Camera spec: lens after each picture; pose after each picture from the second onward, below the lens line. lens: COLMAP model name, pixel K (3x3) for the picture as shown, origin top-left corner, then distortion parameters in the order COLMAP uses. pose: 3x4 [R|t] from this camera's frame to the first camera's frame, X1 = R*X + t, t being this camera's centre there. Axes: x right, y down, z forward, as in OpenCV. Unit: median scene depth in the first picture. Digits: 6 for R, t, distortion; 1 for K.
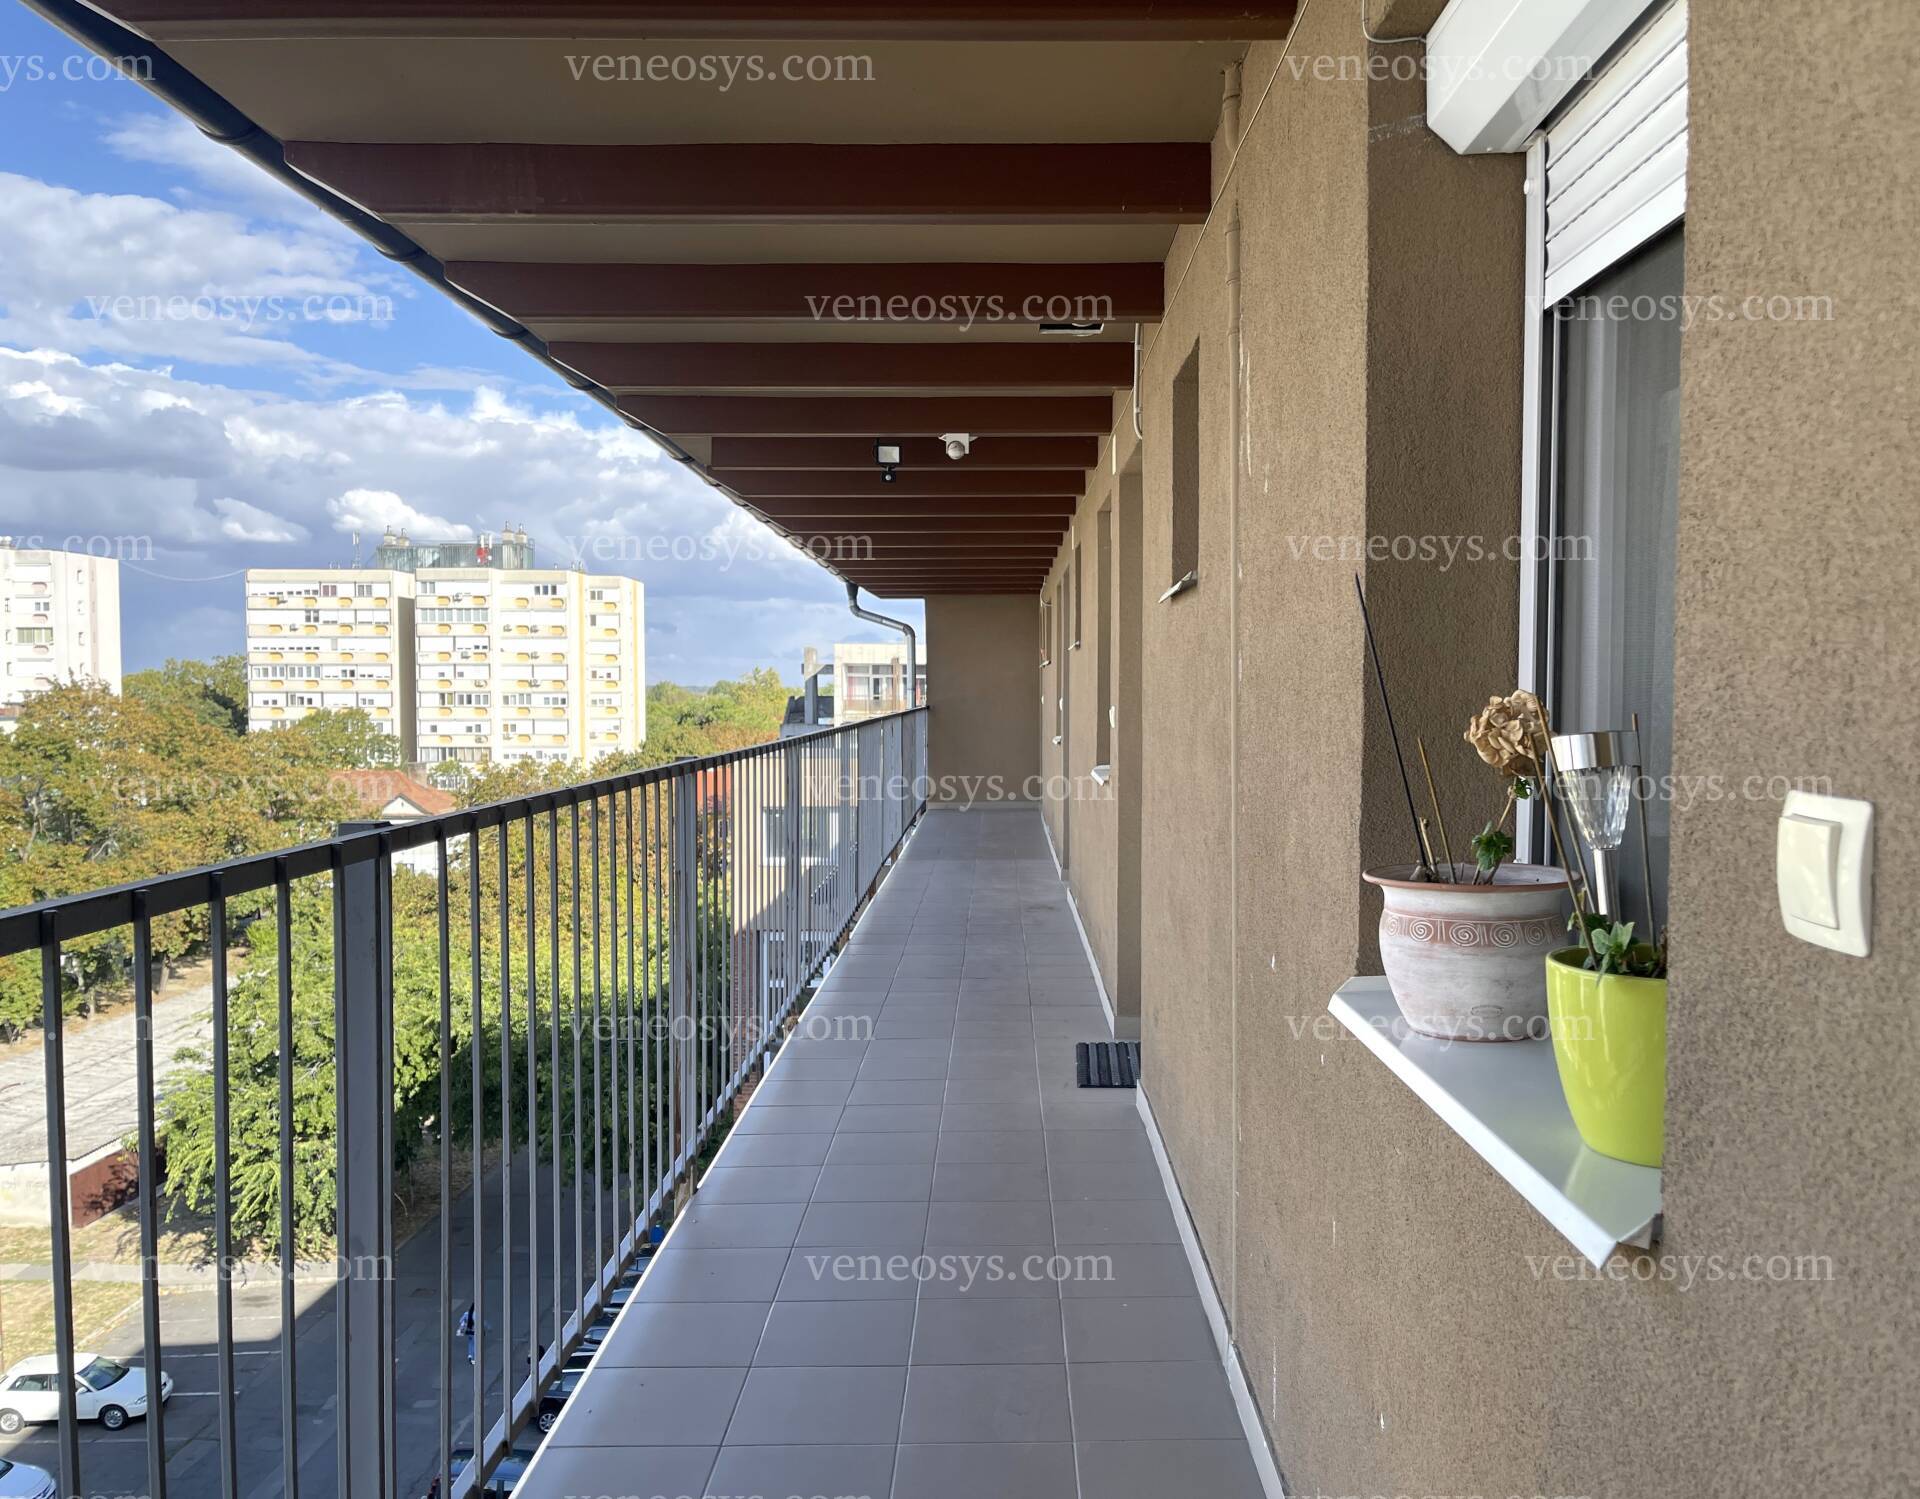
lens RADIAL K [[1449.8, 0, 994.6], [0, 1449.8, 764.1], [0, 0, 1]] dist [0.048065, -0.007703]
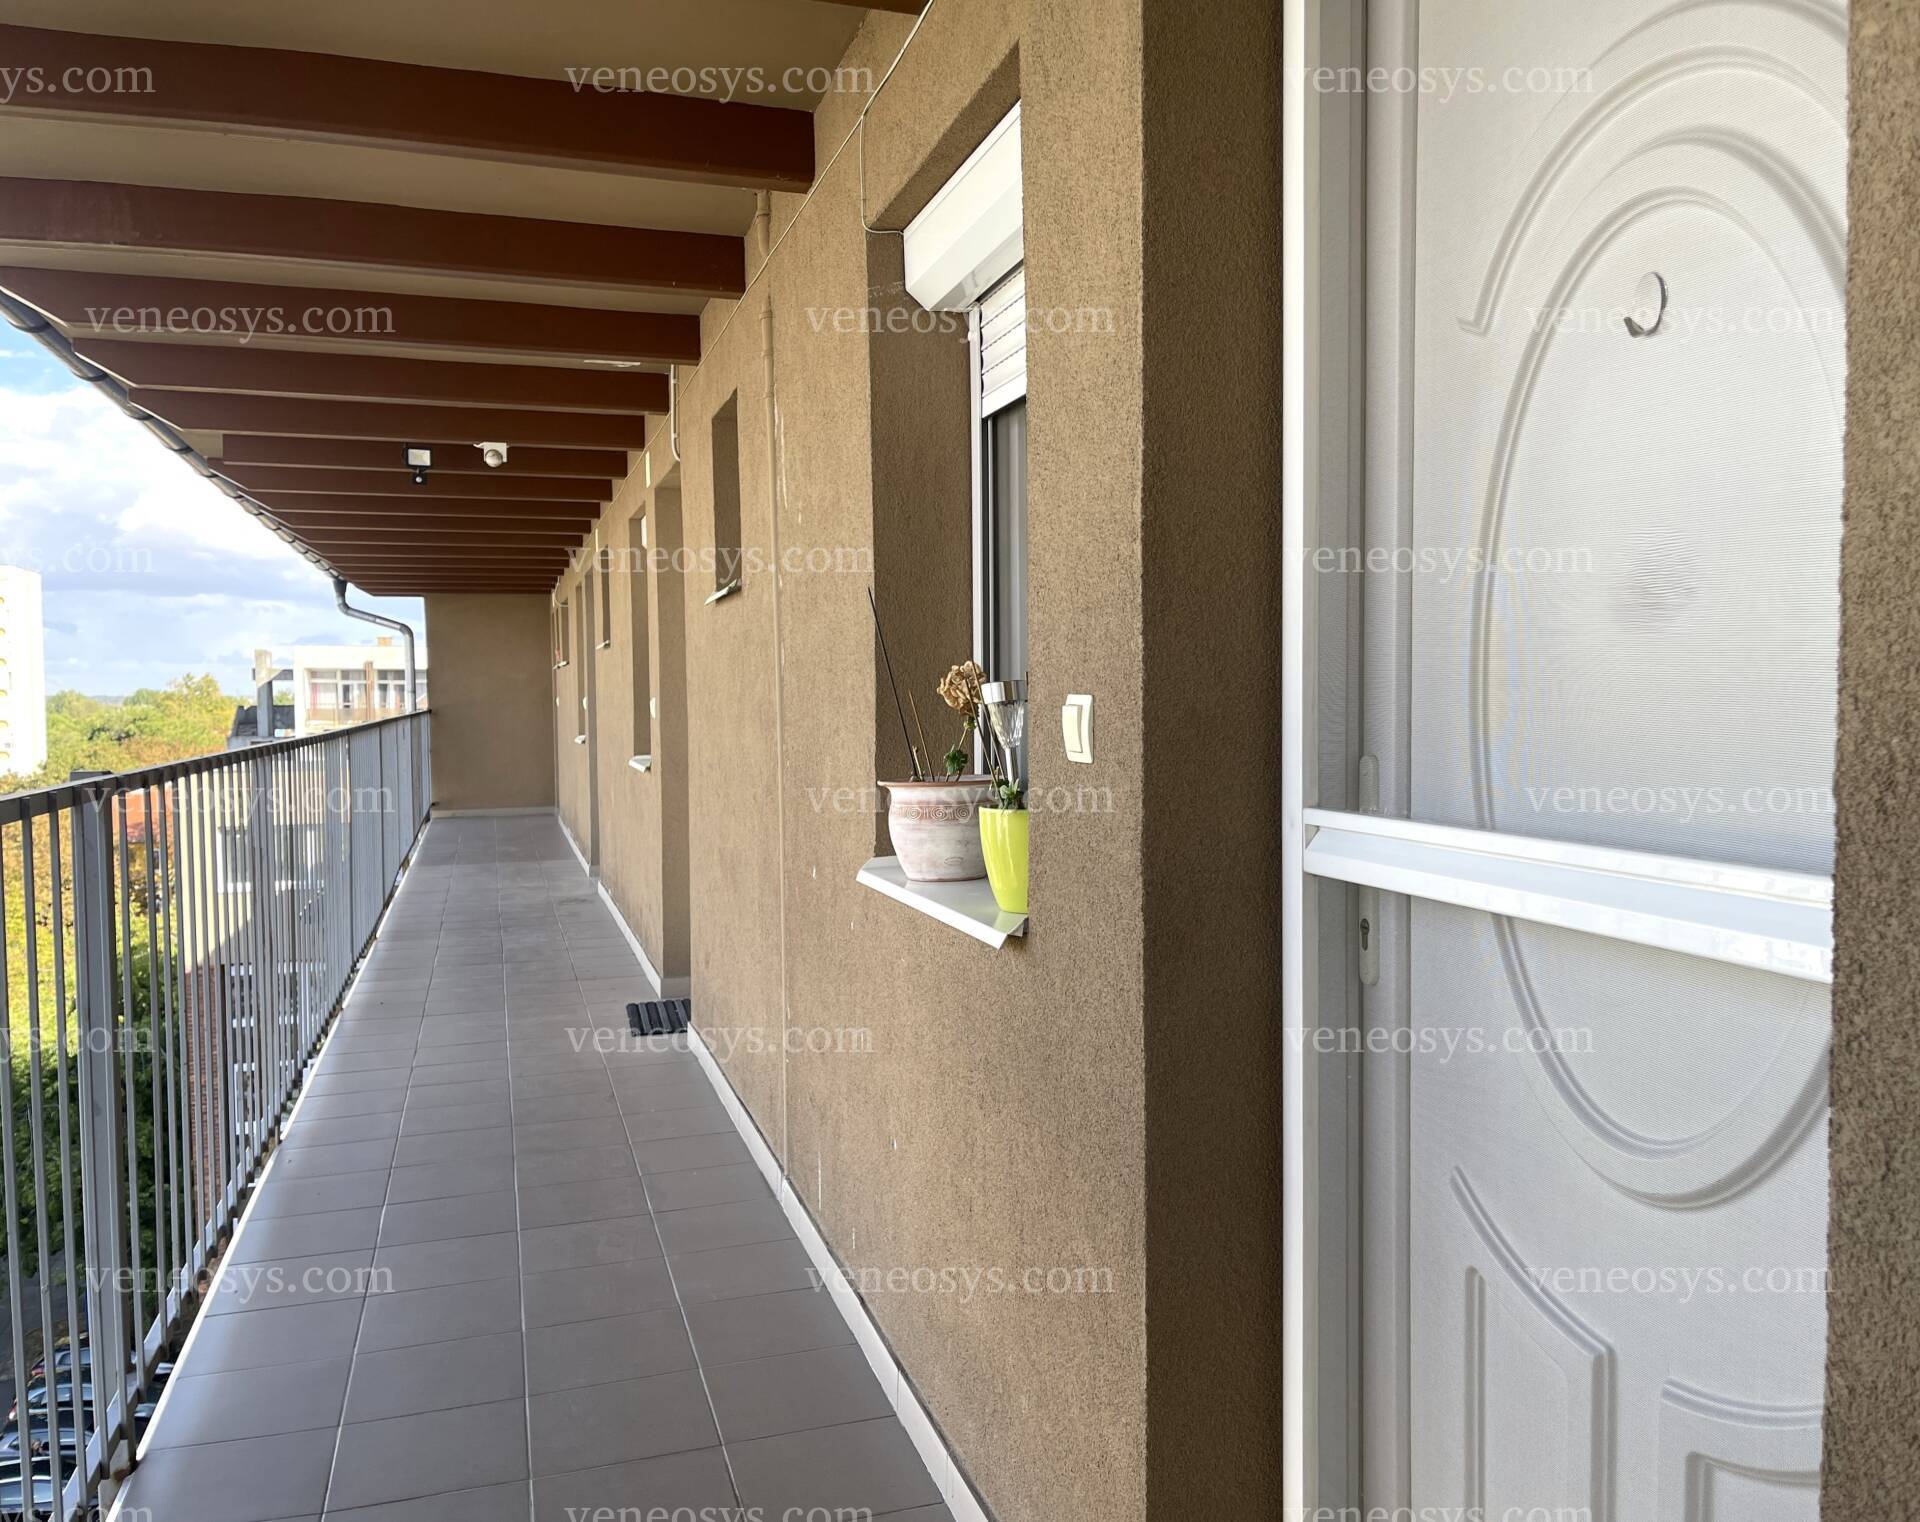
lens RADIAL K [[1495.6, 0, 960.0], [0, 1495.6, 761.0], [0, 0, 1]] dist [0.048599, -0.005304]
pose [[0.953126, -0.020290, 0.301893, -0.045873], [0.022605, 0.999736, -0.004177, 0.019875], [-0.301729, 0.010805, 0.953333, -0.173517]]
